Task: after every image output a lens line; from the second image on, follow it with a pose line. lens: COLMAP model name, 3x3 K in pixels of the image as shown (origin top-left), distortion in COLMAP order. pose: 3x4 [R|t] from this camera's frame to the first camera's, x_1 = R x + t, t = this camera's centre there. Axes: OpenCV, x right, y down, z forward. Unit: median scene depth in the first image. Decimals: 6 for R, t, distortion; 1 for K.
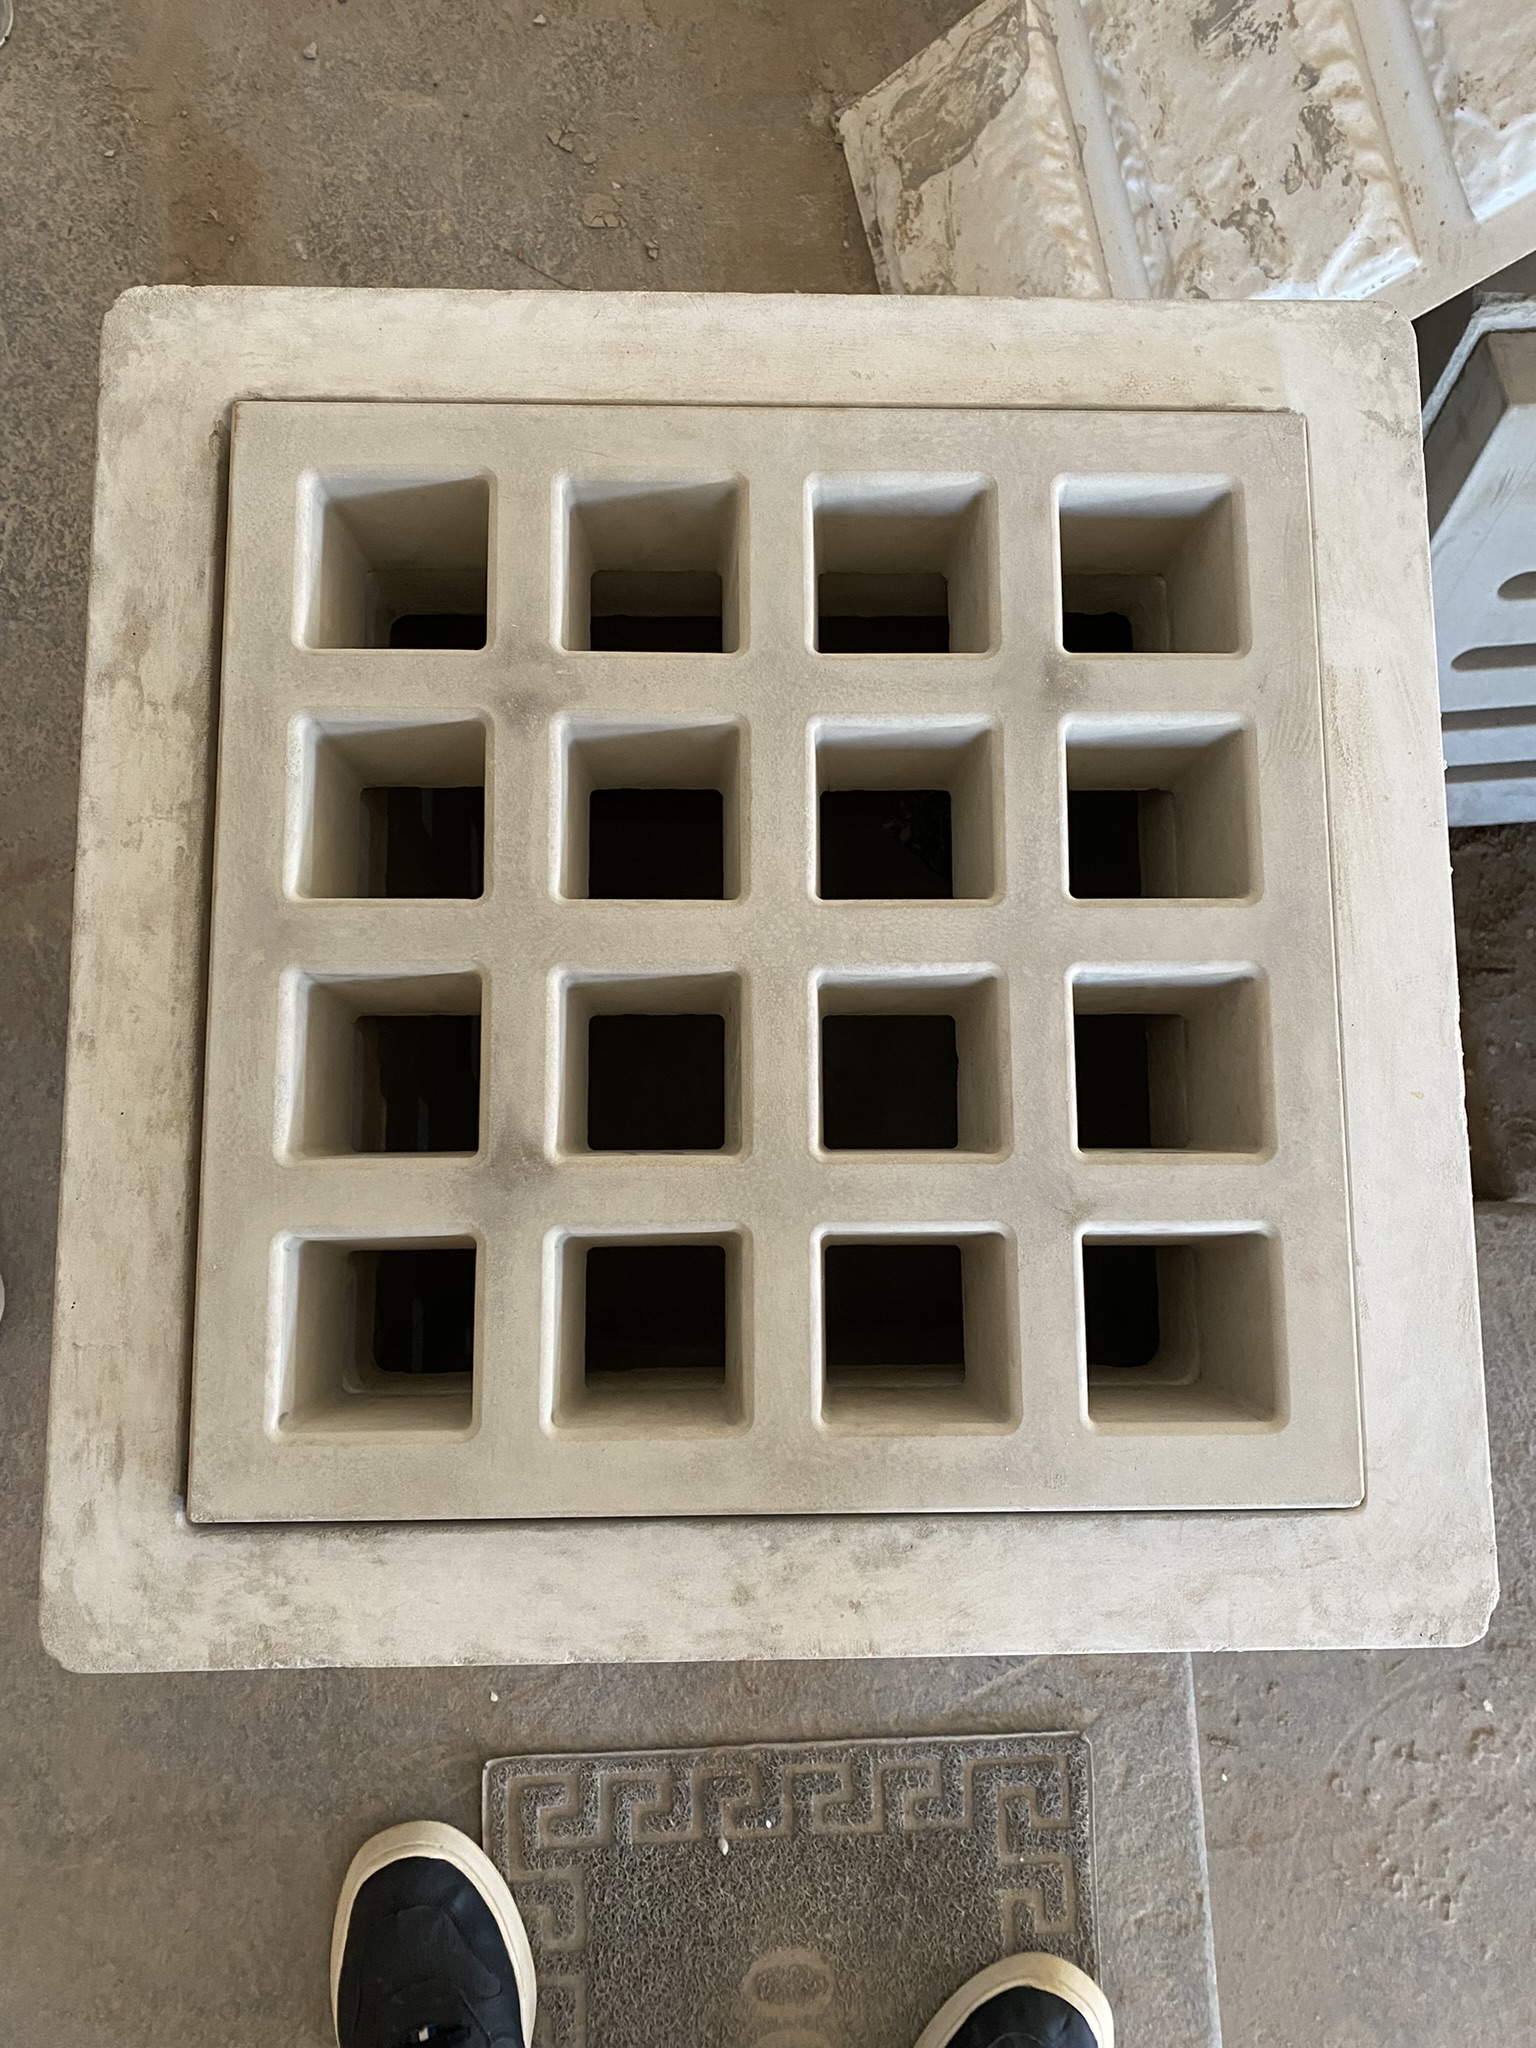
lens RADIAL K [[1570.9, 0, 768.0], [0, 1570.9, 1024.0], [0, 0, 1]] dist [-0.000064, -0.002130]
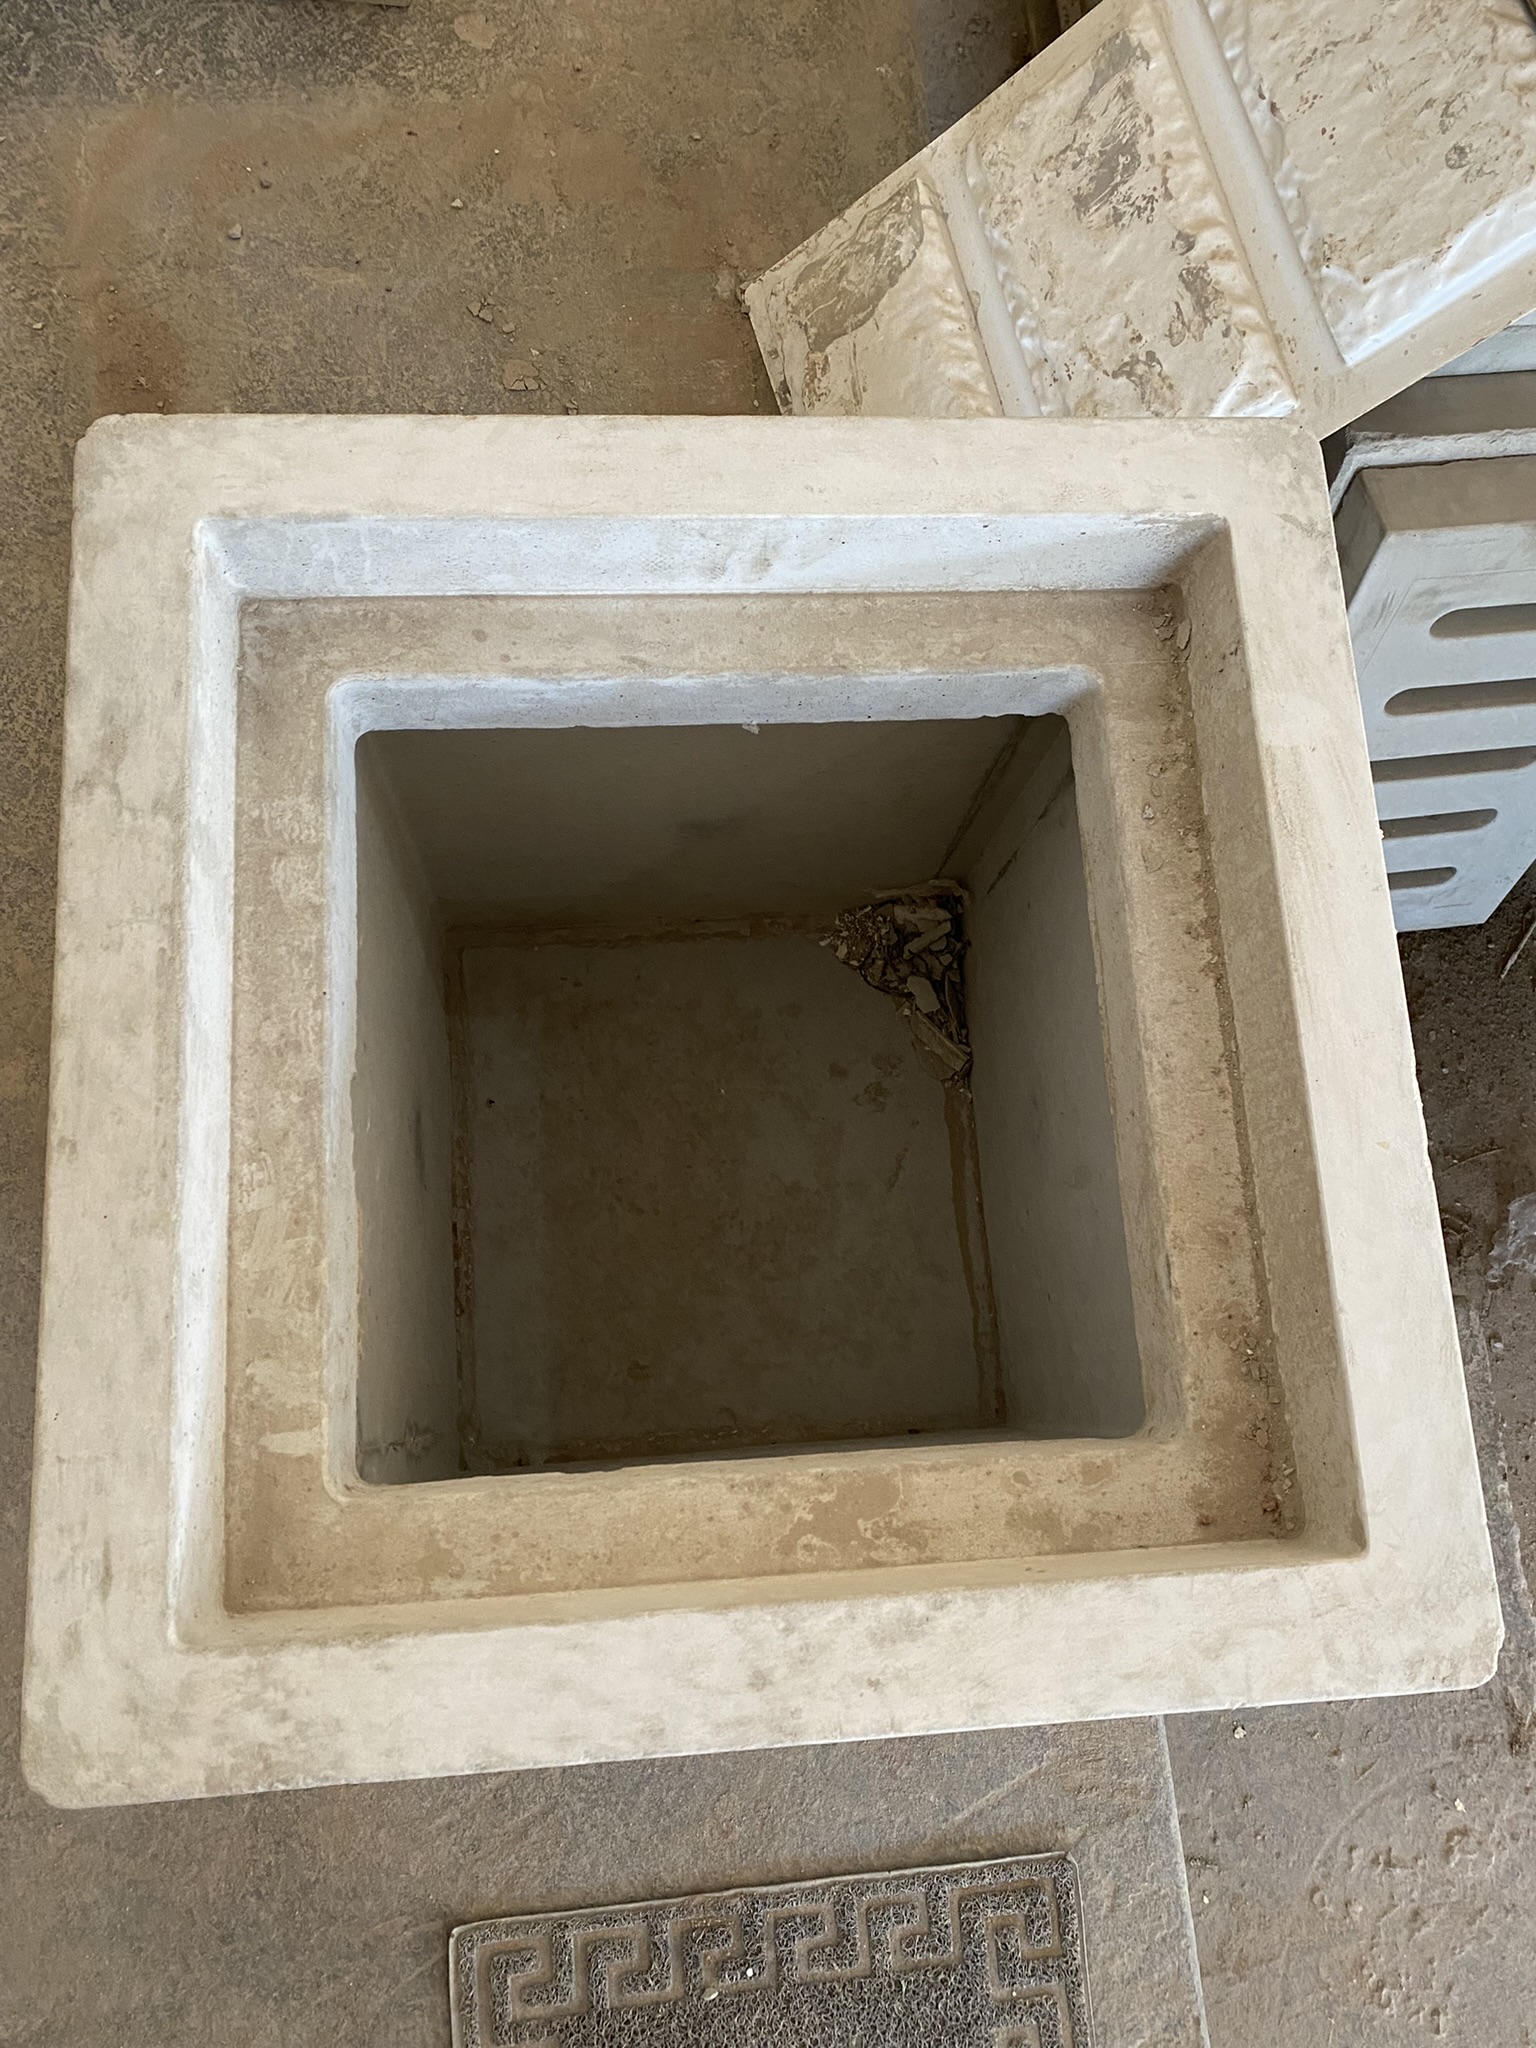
lens RADIAL K [[1562.6, 0, 766.9], [0, 1562.6, 1040.3], [0, 0, 1]] dist [0.006811, -0.008258]
pose [[0.997040, -0.036966, 0.067413, -0.034007], [0.043207, 0.994671, -0.093606, 0.031628], [-0.063594, 0.096242, 0.993324, -0.004151]]
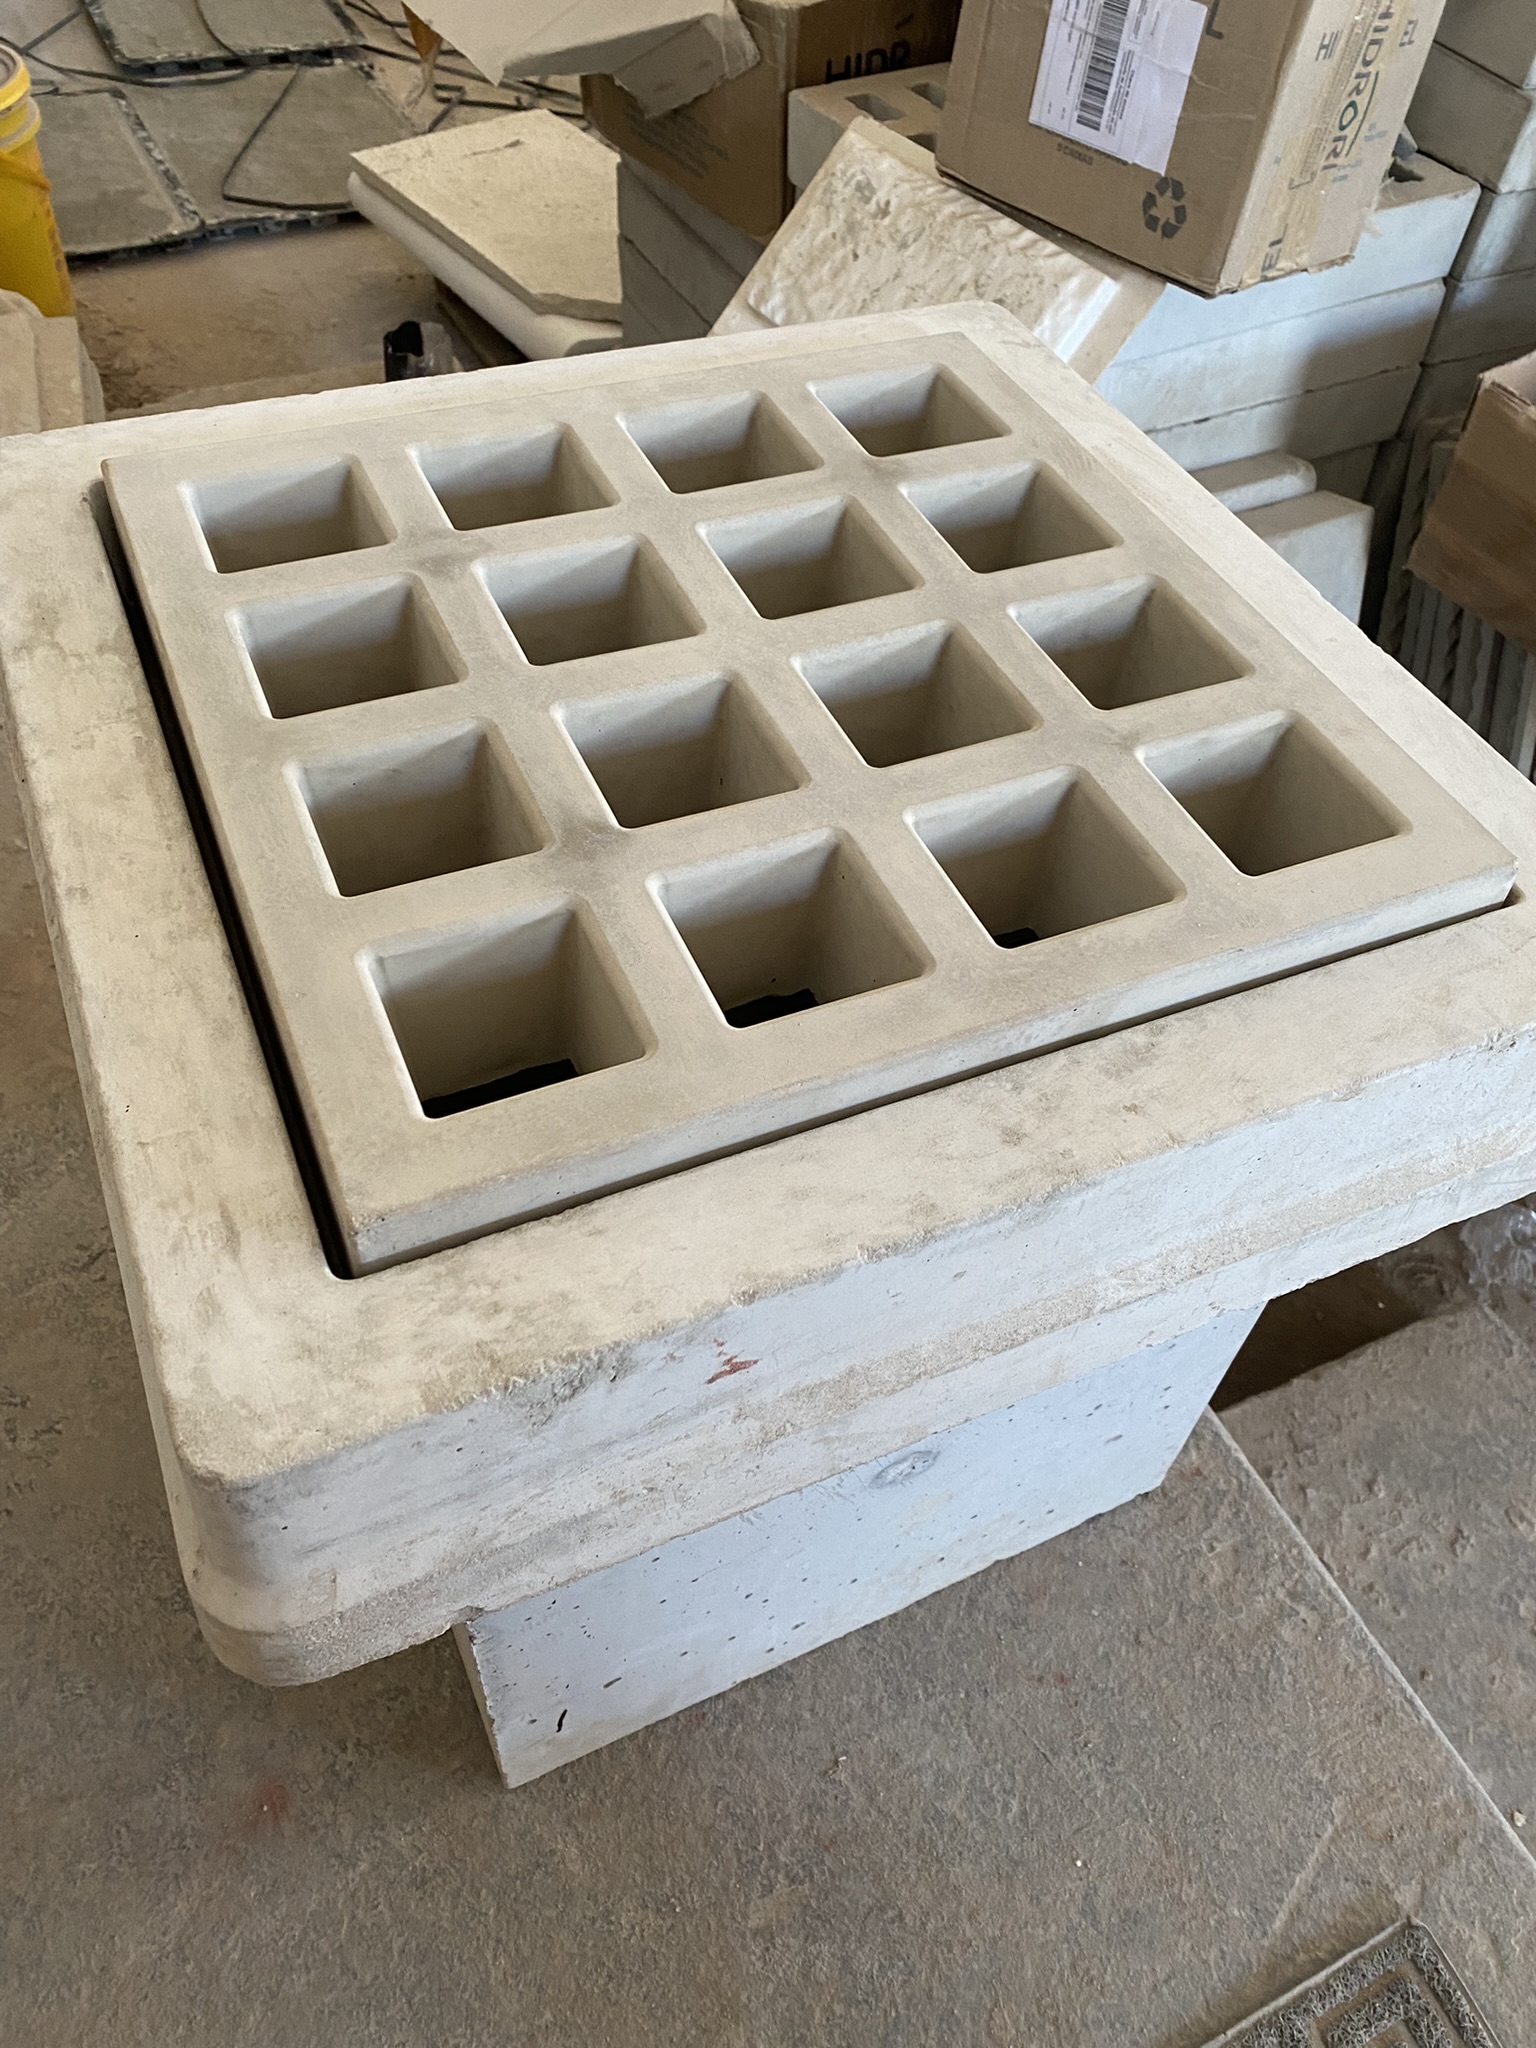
lens RADIAL K [[1570.9, 0, 768.0], [0, 1570.9, 1024.0], [0, 0, 1]] dist [-0.000064, -0.002130]
pose [[0.916030, -0.280188, 0.287026, -0.197353], [0.389867, 0.790175, -0.472892, 0.359832], [-0.094302, 0.545085, 0.833060, 0.148328]]
